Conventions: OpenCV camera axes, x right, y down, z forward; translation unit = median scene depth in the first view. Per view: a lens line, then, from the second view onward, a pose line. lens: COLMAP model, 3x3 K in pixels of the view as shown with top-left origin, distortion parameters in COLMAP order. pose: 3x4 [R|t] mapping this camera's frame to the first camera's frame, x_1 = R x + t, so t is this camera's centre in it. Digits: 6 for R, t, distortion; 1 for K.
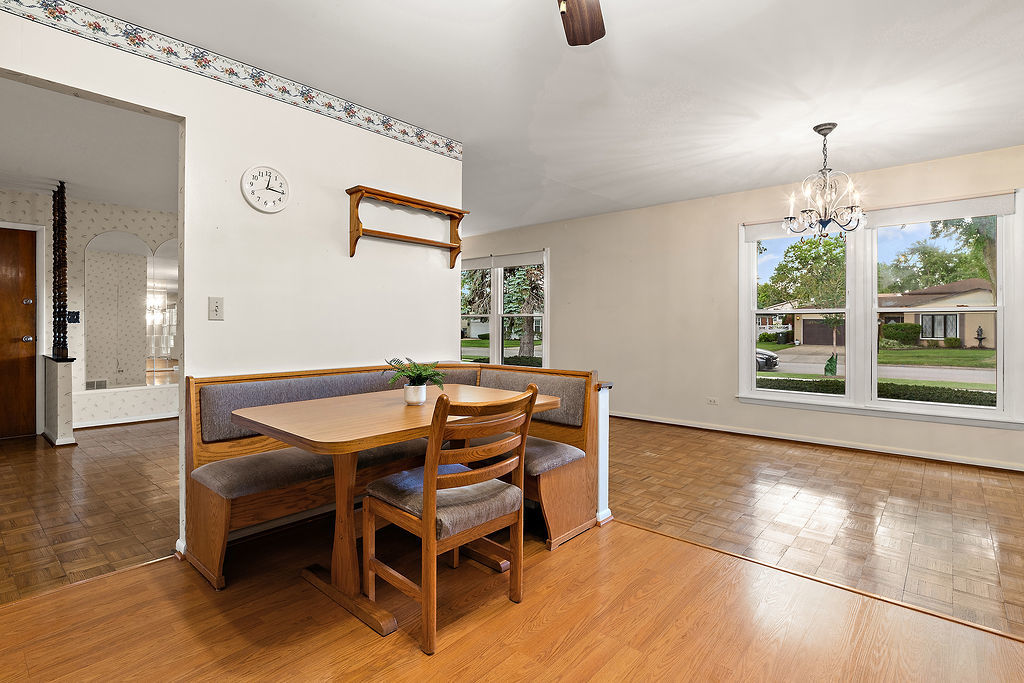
lens RADIAL K [[496.4, 0, 515.9], [0, 496.4, 343.4], [0, 0, 1]] dist [-0.001948, 0.000814]
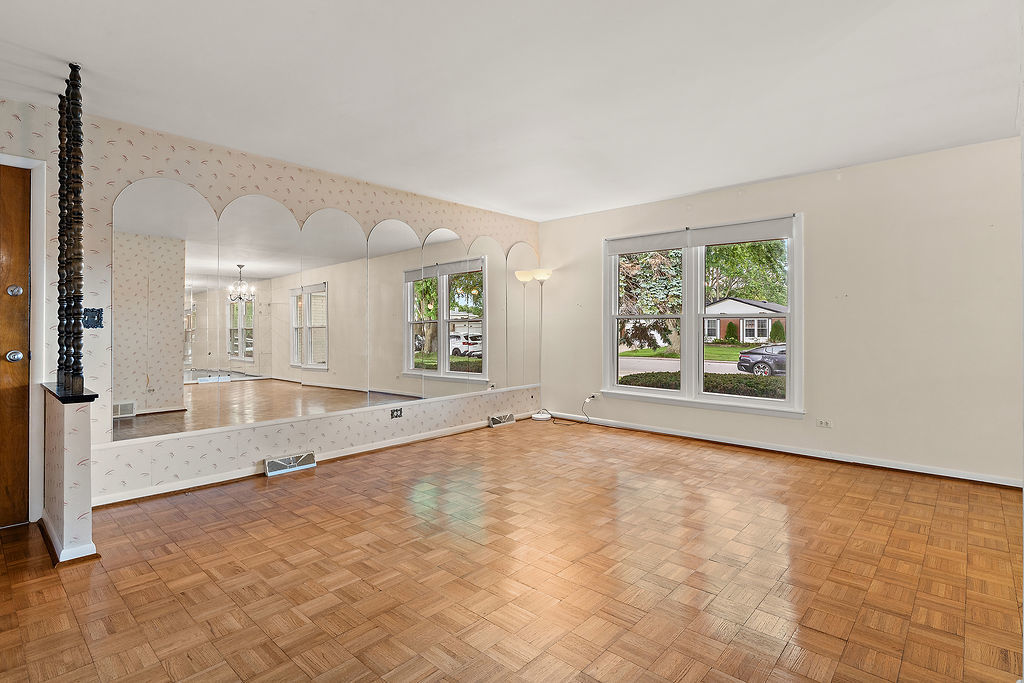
lens RADIAL K [[496.4, 0, 511.9], [0, 496.4, 342.1], [0, 0, 1]] dist [-0.001948, 0.000814]
pose [[0.999756, -0.001466, -0.022024, -0.403152], [0.001295, 0.999969, -0.007781, -0.020611], [0.022034, 0.007751, 0.999727, 0.445921]]
